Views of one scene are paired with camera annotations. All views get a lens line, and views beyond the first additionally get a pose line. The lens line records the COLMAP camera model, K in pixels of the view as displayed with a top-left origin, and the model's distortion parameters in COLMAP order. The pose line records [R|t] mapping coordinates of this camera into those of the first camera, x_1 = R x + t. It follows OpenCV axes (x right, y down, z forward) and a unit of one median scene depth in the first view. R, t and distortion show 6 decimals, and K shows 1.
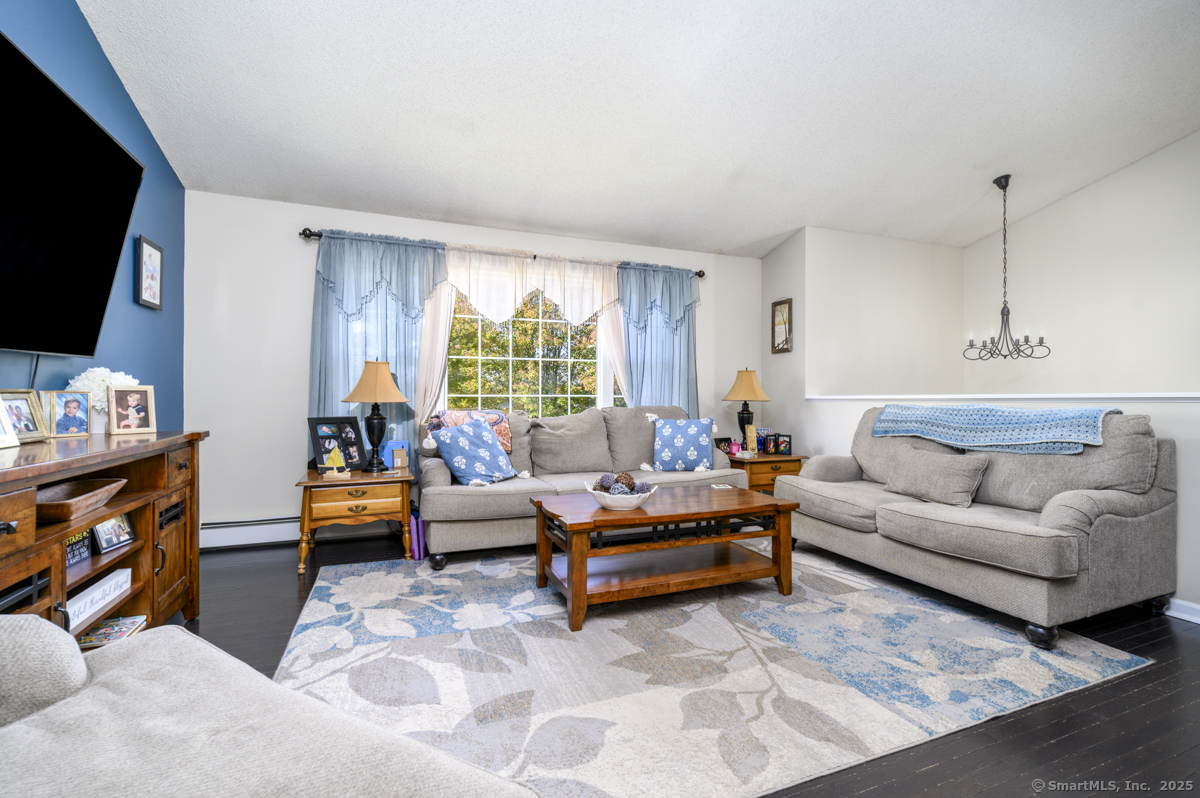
lens RADIAL K [[521.4, 0, 602.6], [0, 521.4, 398.4], [0, 0, 1]] dist [0.002784, -0.001110]
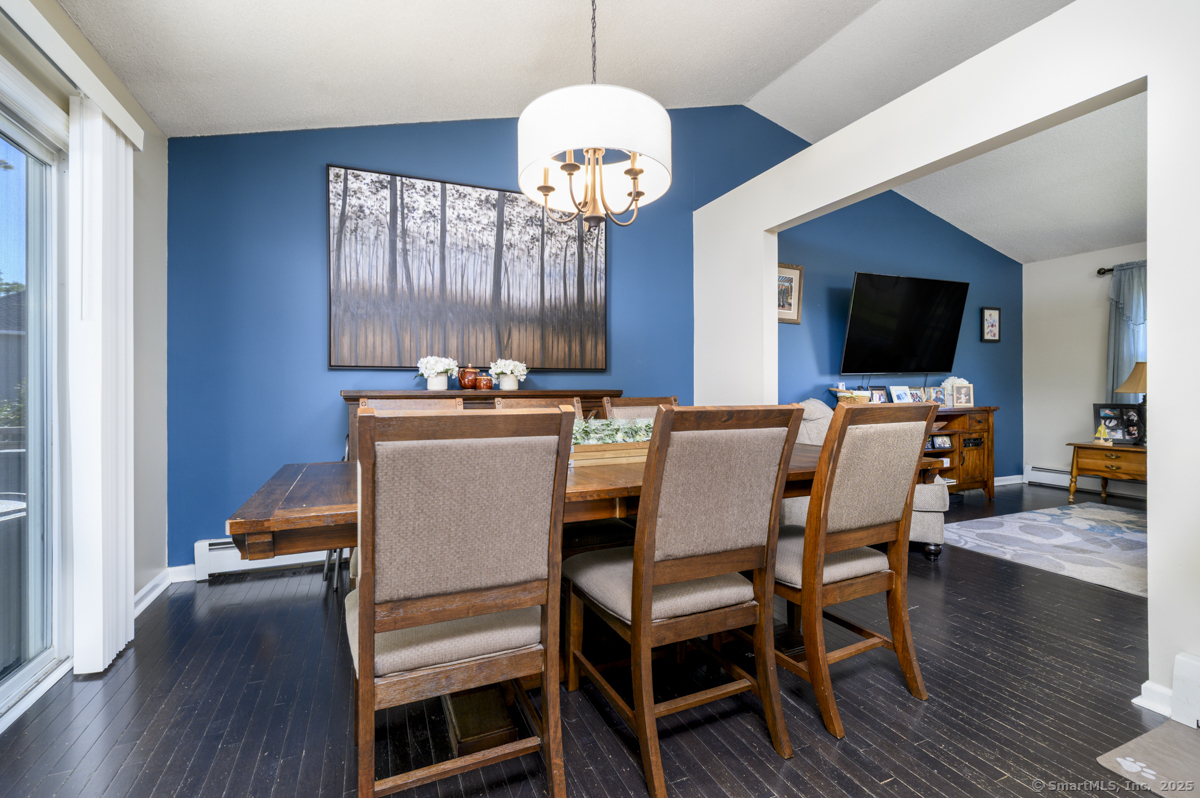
lens RADIAL K [[521.4, 0, 603.4], [0, 521.4, 394.0], [0, 0, 1]] dist [0.002784, -0.001110]
pose [[0.051182, 0.009431, -0.998645, 0.985658], [0.002338, 0.999952, 0.009563, -0.006645], [0.998687, -0.002824, 0.051158, -0.517695]]
